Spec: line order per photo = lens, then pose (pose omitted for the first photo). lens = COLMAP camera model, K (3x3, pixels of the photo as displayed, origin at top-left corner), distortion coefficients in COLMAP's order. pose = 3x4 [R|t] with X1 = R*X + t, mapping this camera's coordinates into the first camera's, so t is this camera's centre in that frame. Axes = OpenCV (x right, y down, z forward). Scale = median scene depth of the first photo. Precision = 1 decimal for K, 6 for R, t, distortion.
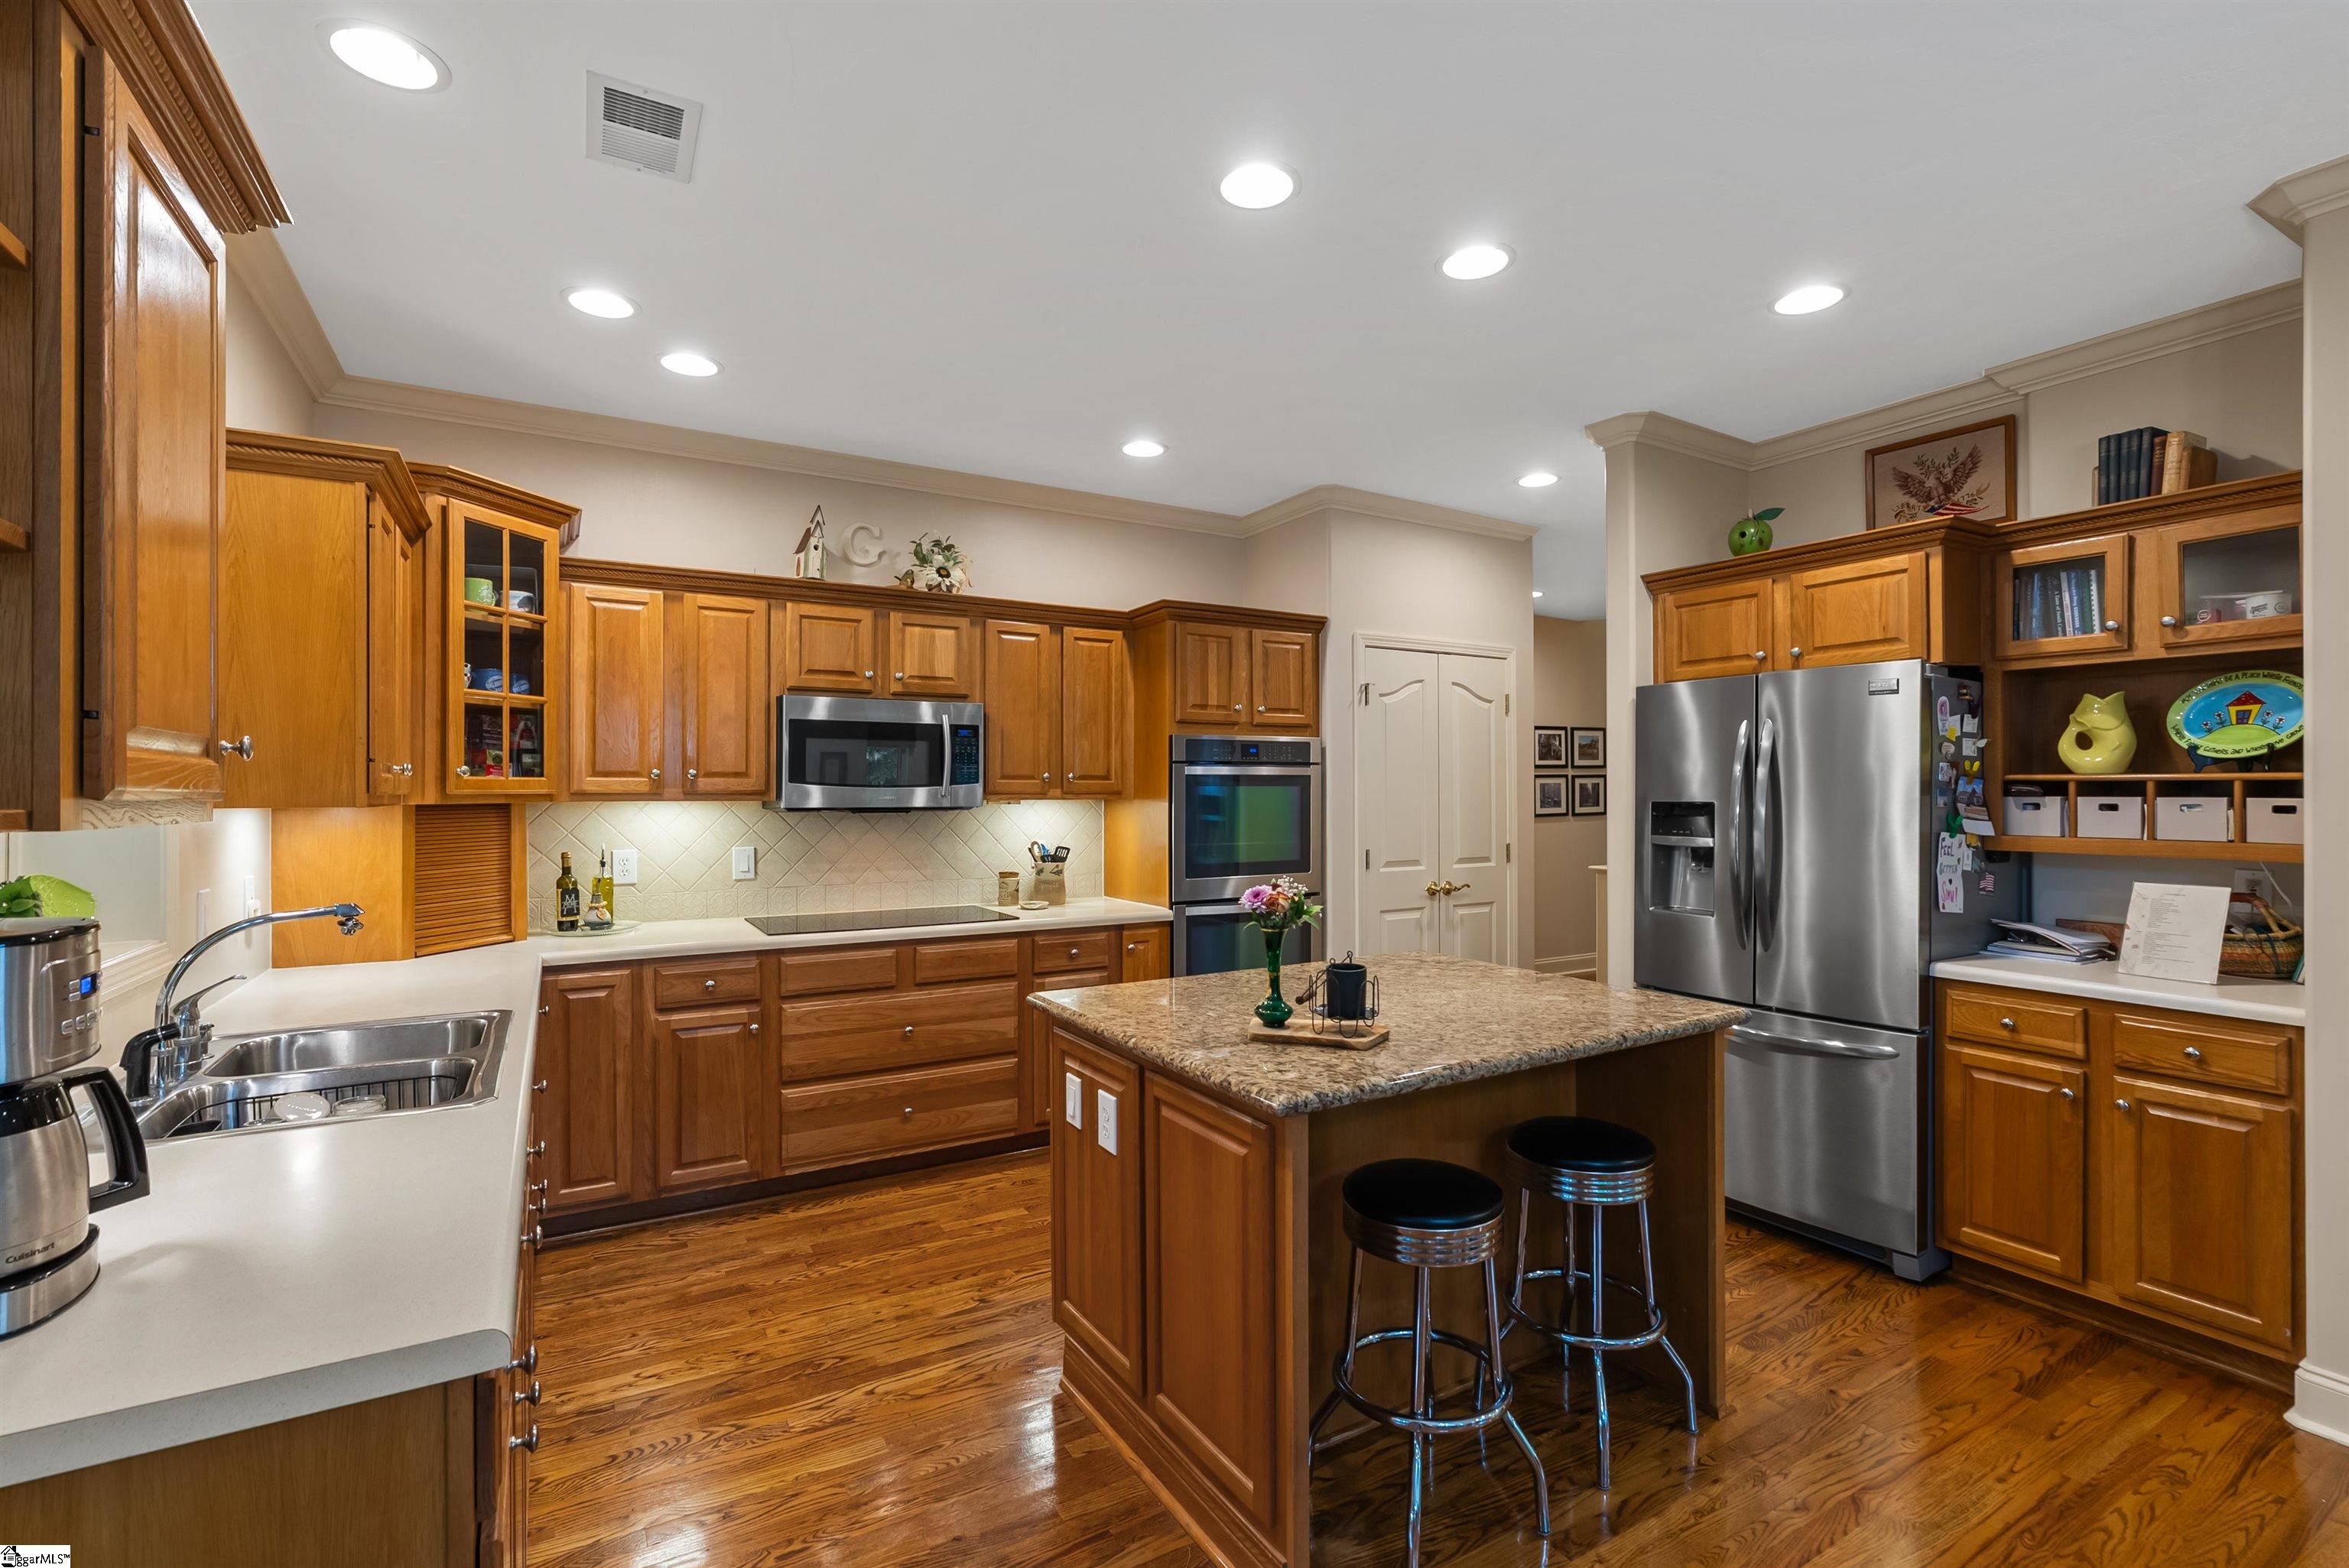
lens RADIAL K [[1068.6, 0, 1188.2], [0, 1068.6, 785.7], [0, 0, 1]] dist [-0.002214, 0.001577]
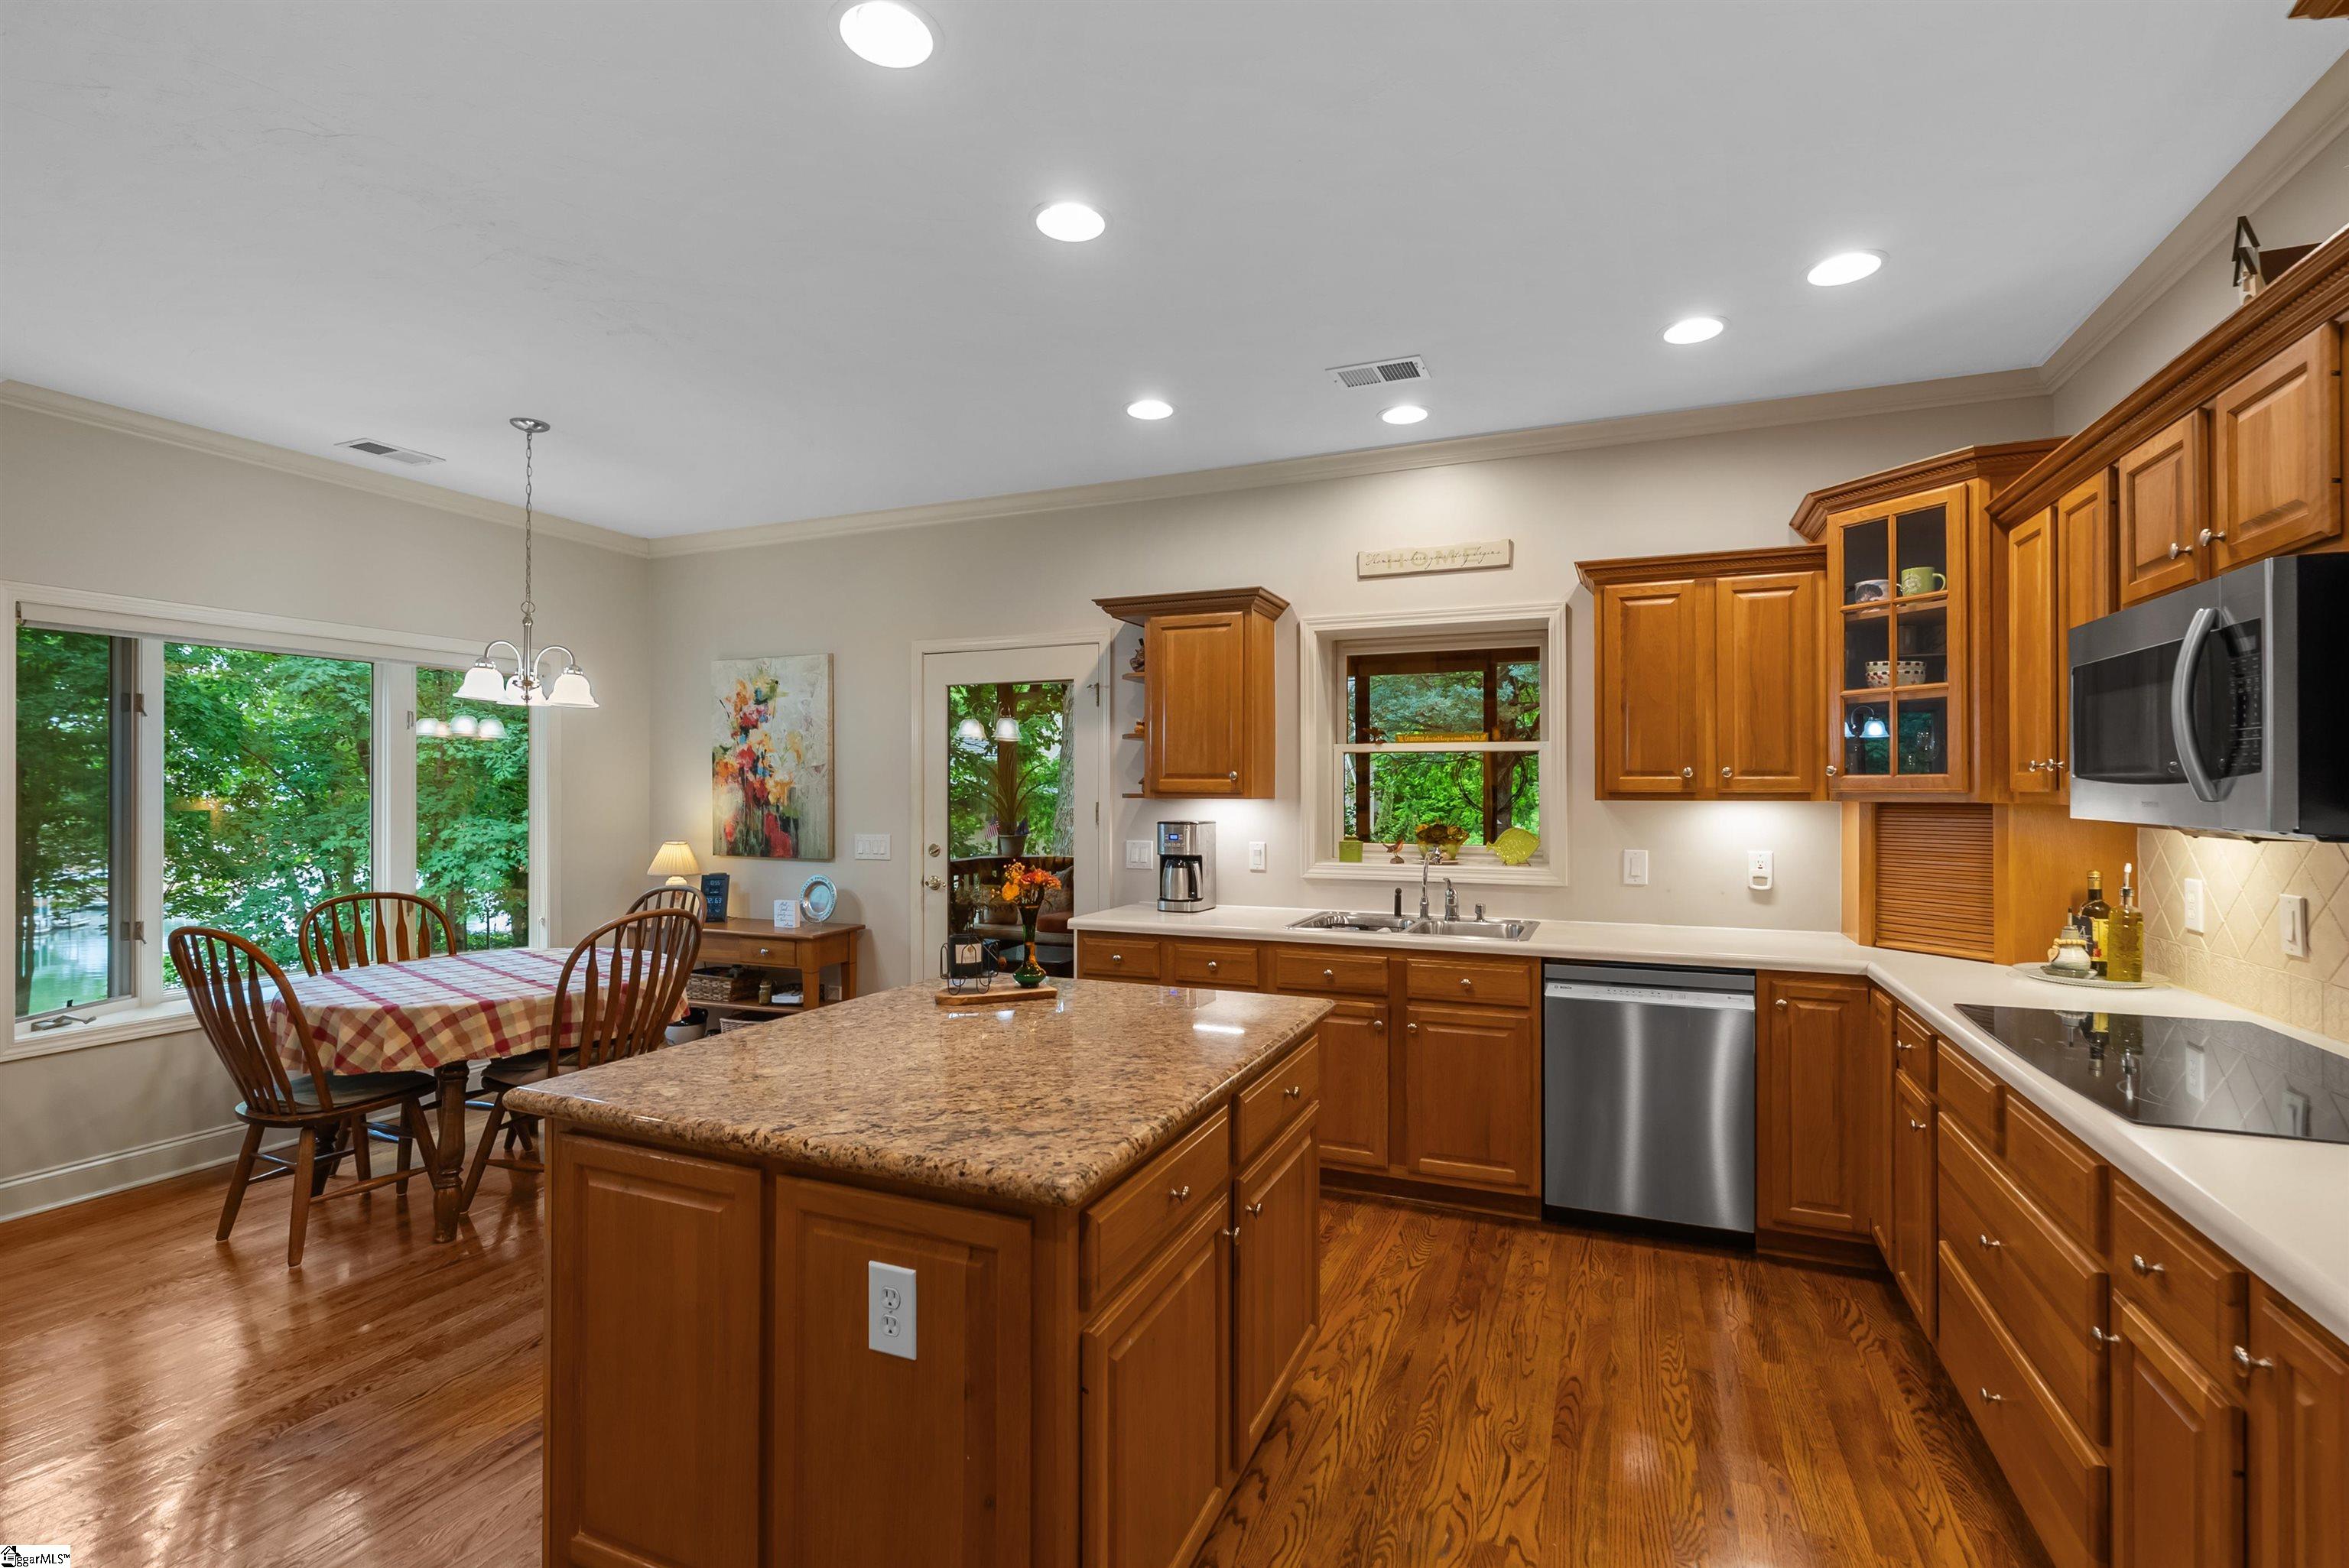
lens RADIAL K [[1068.6, 0, 1175.9], [0, 1068.6, 787.9], [0, 0, 1]] dist [-0.002214, 0.001577]
pose [[-0.806554, -0.000948, -0.591159, 0.347860], [0.002335, 0.999986, -0.004789, 0.004769], [0.591156, -0.005243, -0.806540, 1.096576]]
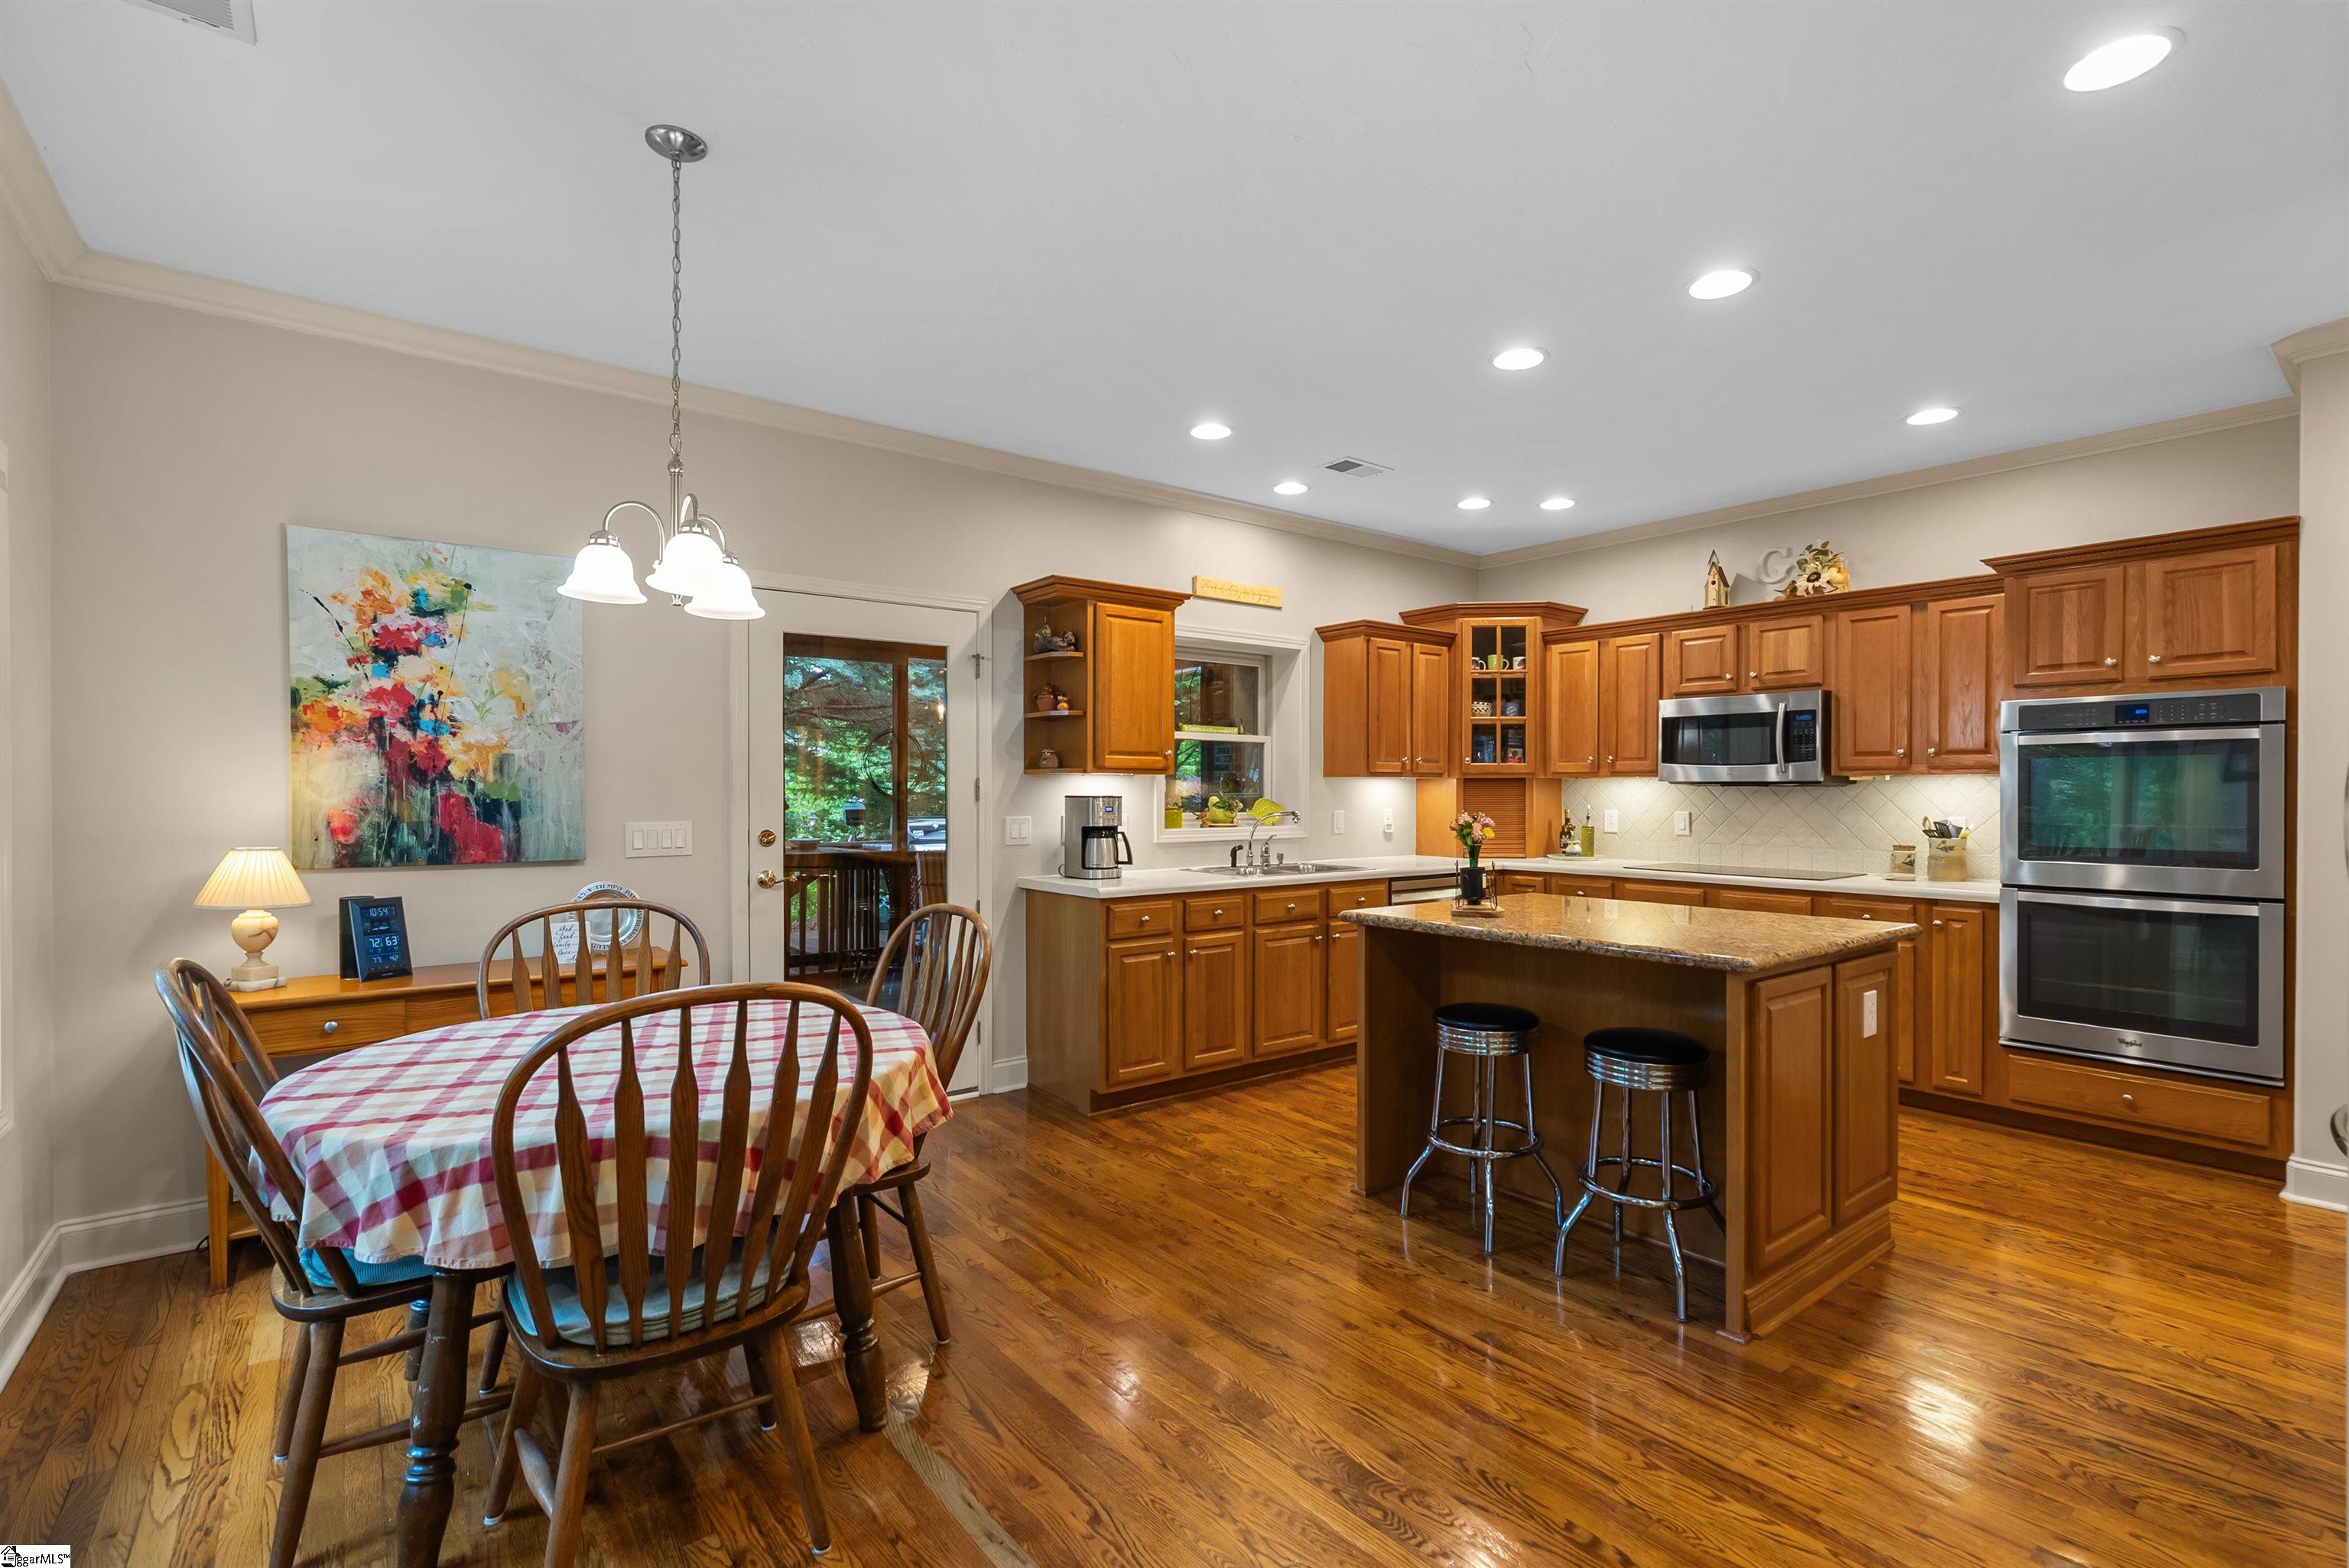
lens RADIAL K [[1068.6, 0, 1179.8], [0, 1068.6, 794.9], [0, 0, 1]] dist [-0.002214, 0.001577]
pose [[0.125907, 0.005355, -0.992028, 0.859117], [0.003167, 0.999978, 0.005799, 0.026228], [0.992037, -0.003872, 0.125888, 0.185936]]
